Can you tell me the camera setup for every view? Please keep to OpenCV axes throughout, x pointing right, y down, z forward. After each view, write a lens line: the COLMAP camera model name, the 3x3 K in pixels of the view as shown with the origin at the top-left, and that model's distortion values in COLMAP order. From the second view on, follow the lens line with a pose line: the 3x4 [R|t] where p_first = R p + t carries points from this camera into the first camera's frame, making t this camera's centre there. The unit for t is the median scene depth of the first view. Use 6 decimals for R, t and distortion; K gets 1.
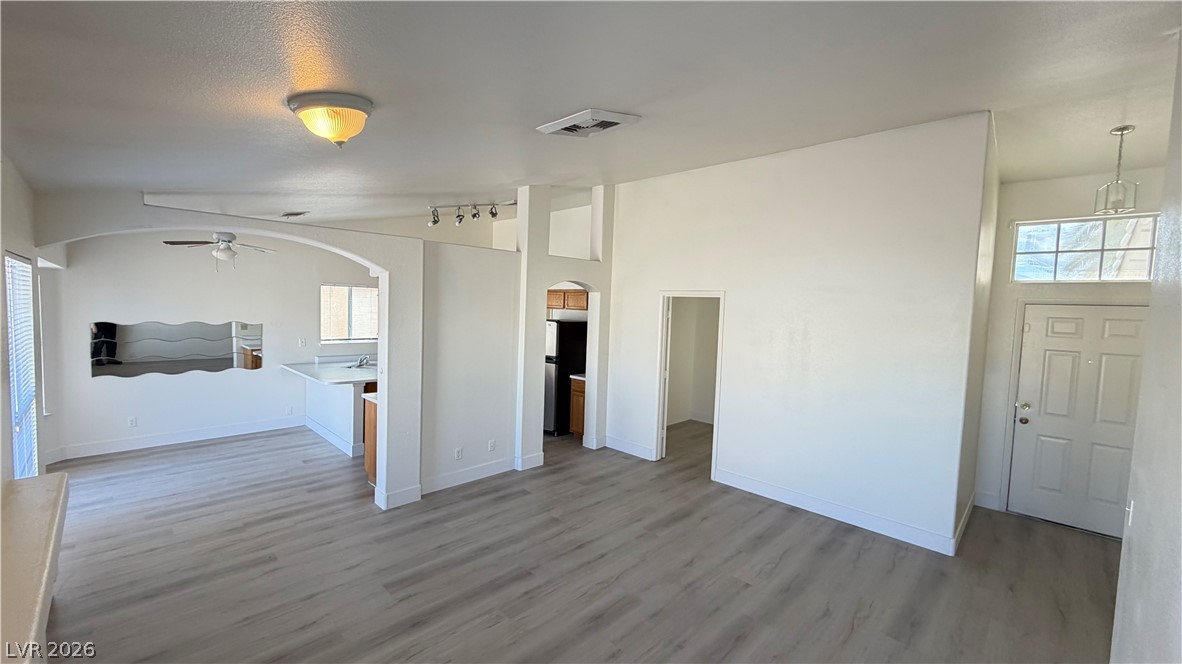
lens RADIAL K [[473.4, 0, 587.9], [0, 473.4, 332.3], [0, 0, 1]] dist [0.002829, 0.000300]
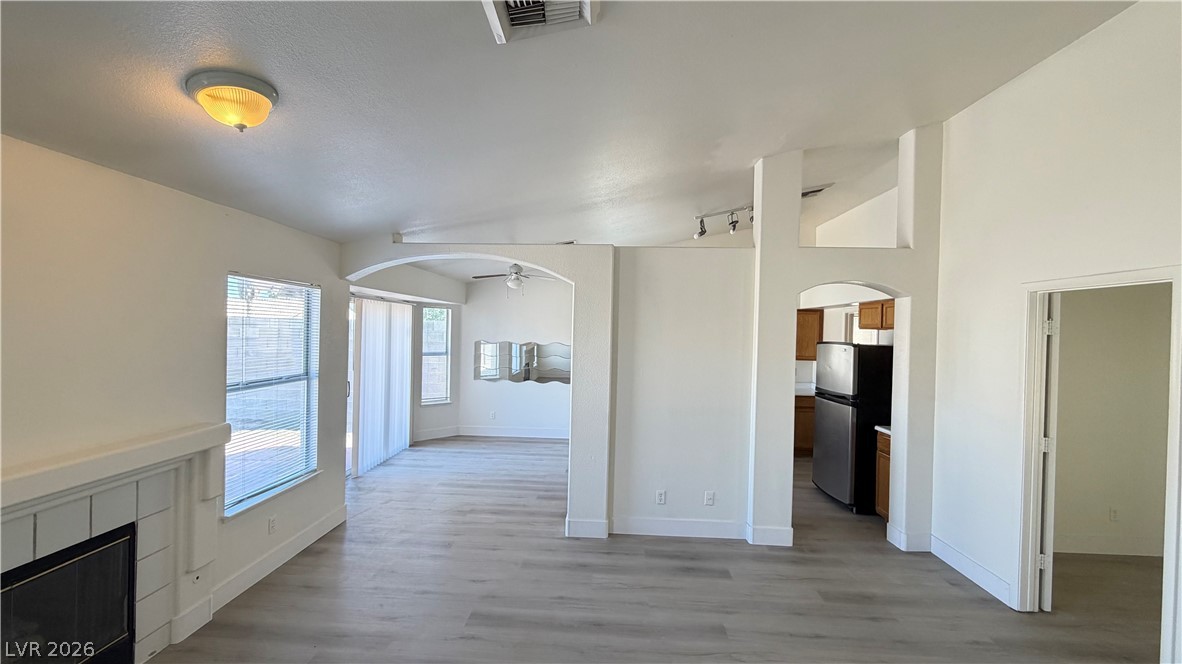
lens RADIAL K [[473.4, 0, 587.9], [0, 473.4, 332.3], [0, 0, 1]] dist [0.002829, 0.000300]
pose [[0.663702, -0.013707, -0.747871, 0.257454], [-0.045224, 0.997268, -0.058411, 0.022103], [0.746629, 0.072589, 0.661269, 0.325322]]
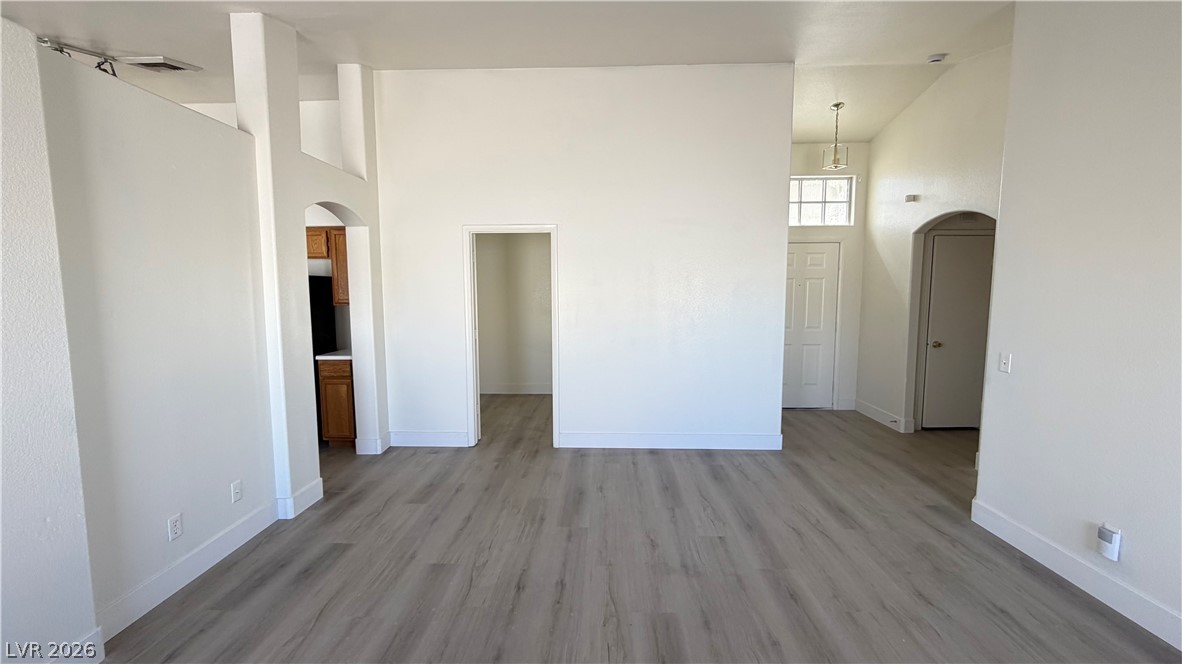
lens RADIAL K [[473.4, 0, 587.9], [0, 473.4, 332.3], [0, 0, 1]] dist [0.002829, 0.000300]
pose [[0.738730, -0.098910, 0.666704, -0.257034], [0.069144, 0.995076, 0.071013, 0.049030], [-0.670445, -0.006361, 0.741932, 0.340349]]
